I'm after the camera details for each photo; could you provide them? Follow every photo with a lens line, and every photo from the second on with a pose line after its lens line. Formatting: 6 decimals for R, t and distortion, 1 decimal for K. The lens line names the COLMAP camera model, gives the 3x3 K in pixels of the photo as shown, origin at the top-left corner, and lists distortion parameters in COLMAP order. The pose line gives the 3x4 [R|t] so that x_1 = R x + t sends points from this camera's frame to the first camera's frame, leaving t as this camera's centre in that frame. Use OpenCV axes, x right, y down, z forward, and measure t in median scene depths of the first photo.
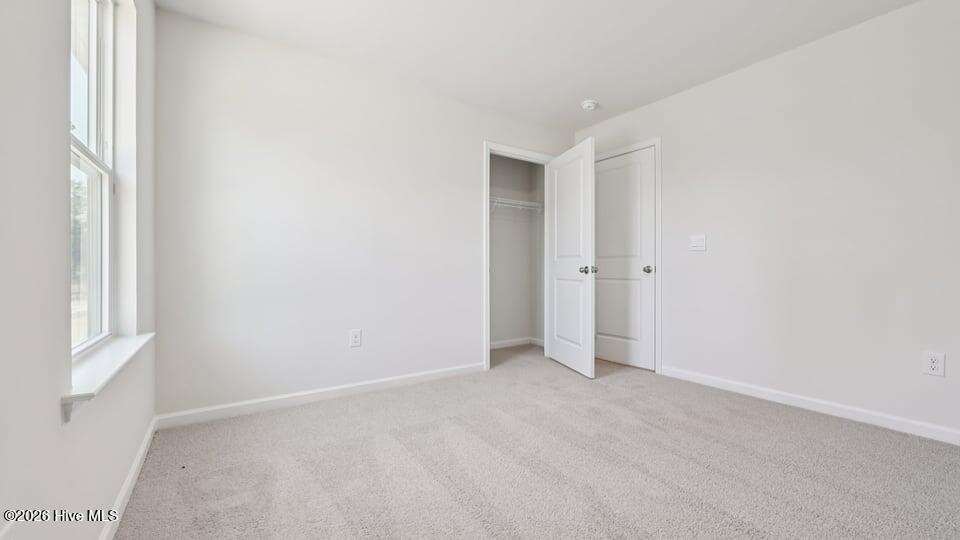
lens RADIAL K [[381.3, 0, 476.5], [0, 381.3, 269.0], [0, 0, 1]] dist [0.021490, 0.000003]
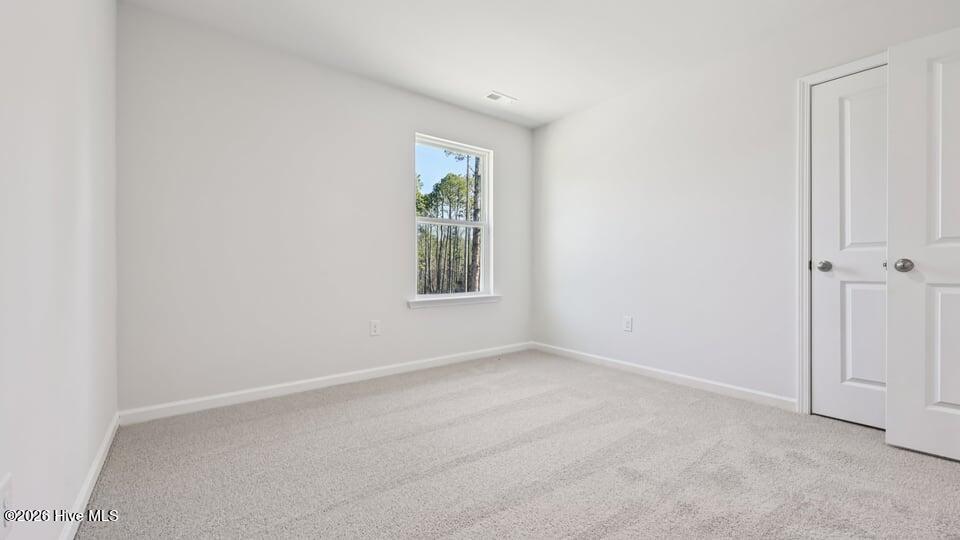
lens RADIAL K [[385.2, 0, 478.6], [0, 385.2, 272.2], [0, 0, 1]] dist [-0.001200, -0.000116]
pose [[0.065861, 0.020397, -0.997620, 0.889626], [0.003039, 0.999782, 0.020642, -0.001887], [0.997824, -0.004391, 0.065784, 0.508538]]
